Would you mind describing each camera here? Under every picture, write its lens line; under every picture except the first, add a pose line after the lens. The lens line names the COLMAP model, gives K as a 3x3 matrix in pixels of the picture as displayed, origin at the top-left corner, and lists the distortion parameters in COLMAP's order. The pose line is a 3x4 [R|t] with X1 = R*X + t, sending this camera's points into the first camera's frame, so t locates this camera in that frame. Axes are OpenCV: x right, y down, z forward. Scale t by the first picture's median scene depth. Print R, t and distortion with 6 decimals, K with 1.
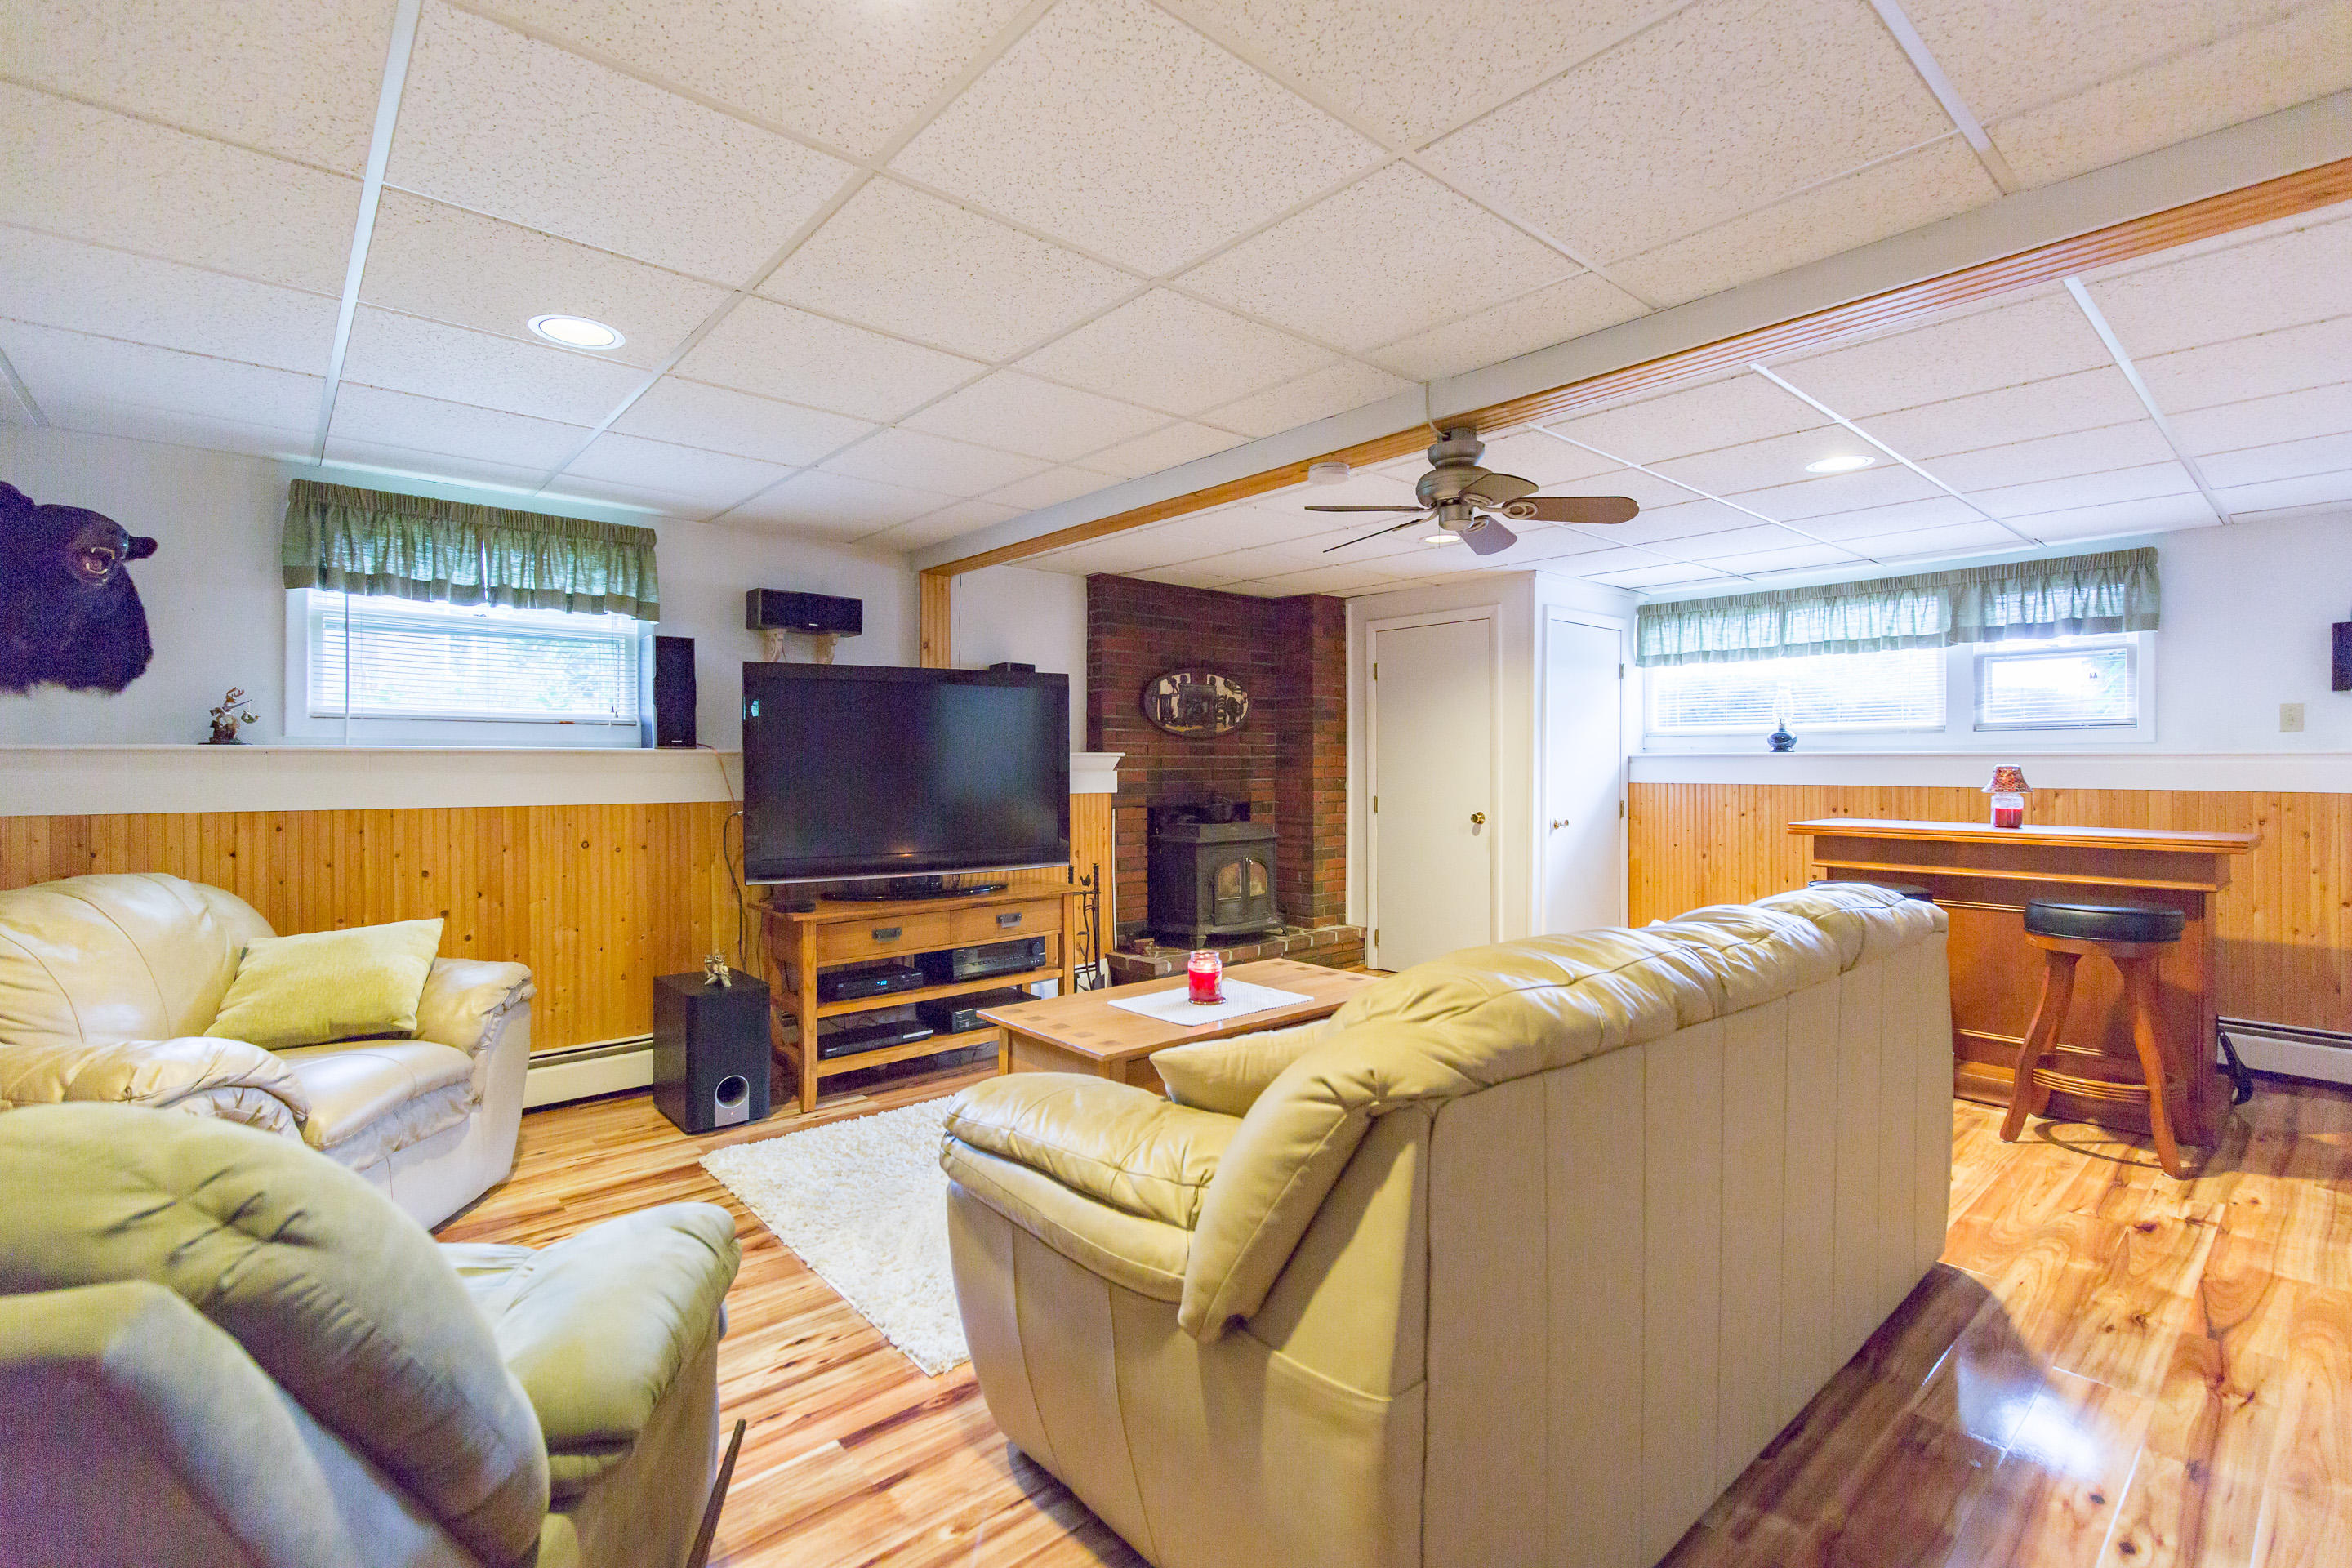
lens RADIAL K [[1056.1, 0, 1192.3], [0, 1056.1, 773.2], [0, 0, 1]] dist [0.005538, 0.000274]
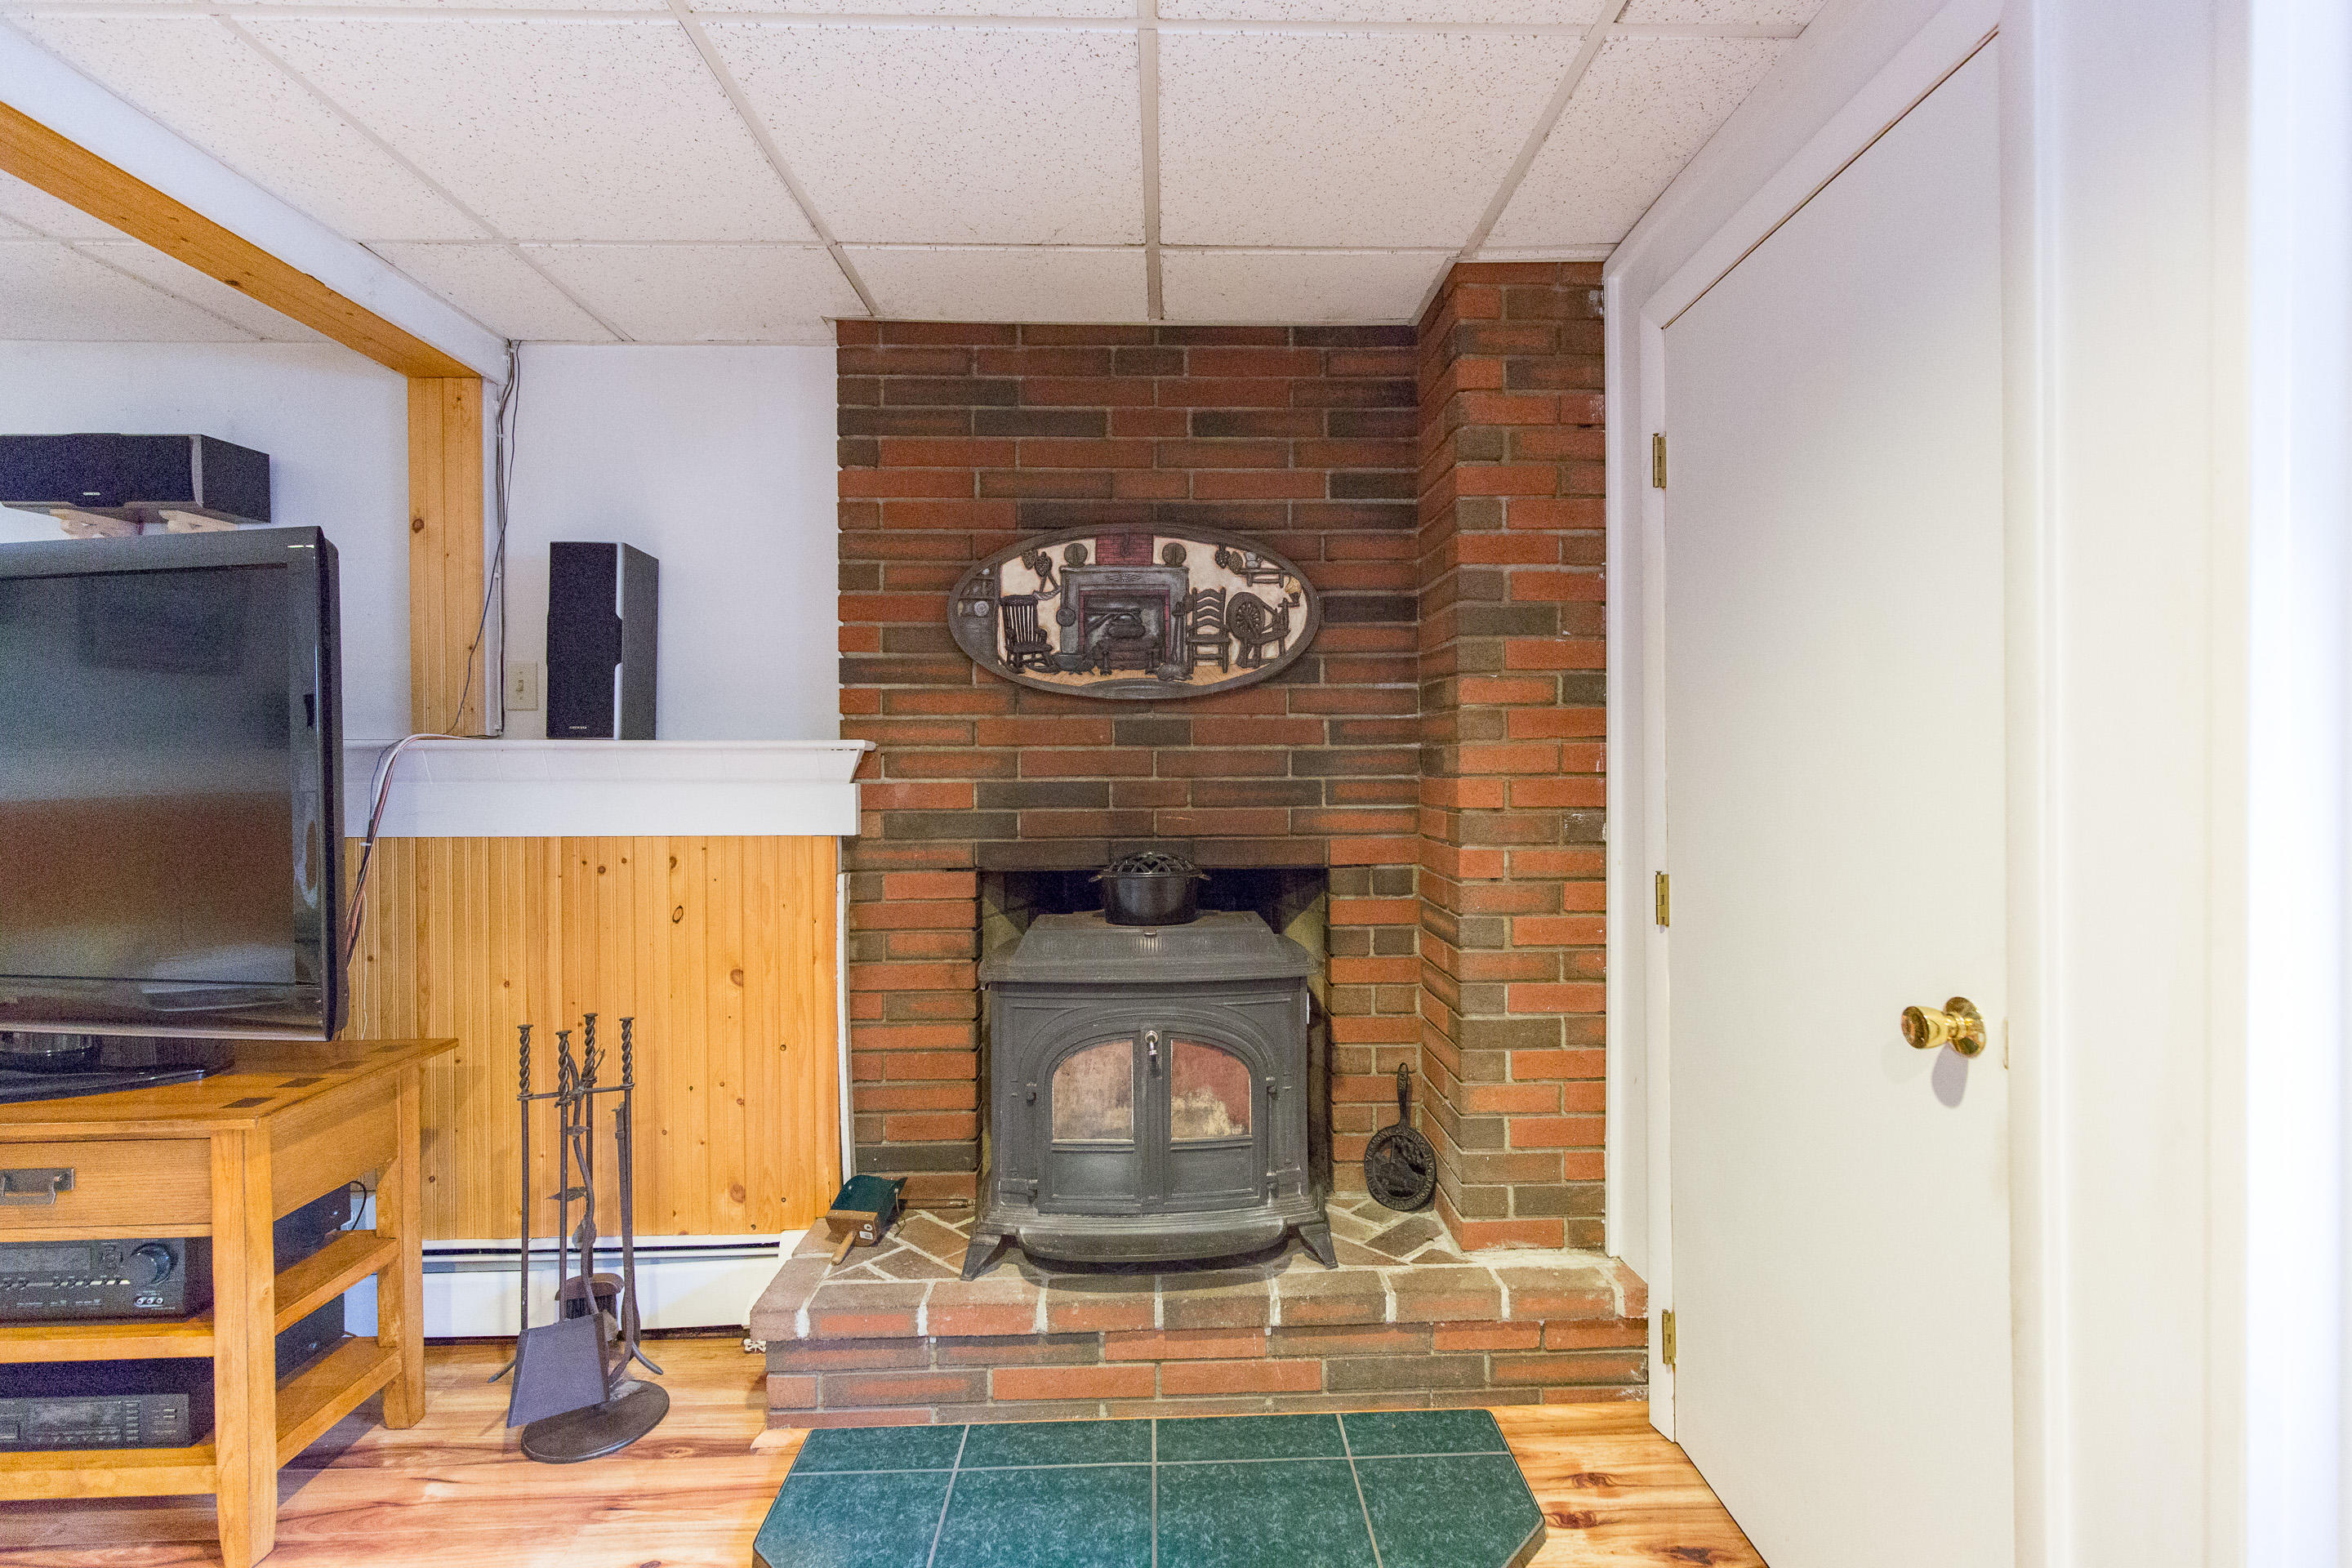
lens RADIAL K [[1056.1, 0, 1179.0], [0, 1056.1, 777.2], [0, 0, 1]] dist [0.005538, 0.000274]
pose [[0.766629, 0.003633, -0.642081, 0.272739], [-0.002626, 0.999993, 0.002523, -0.005948], [0.642086, -0.000248, 0.766633, 0.704666]]
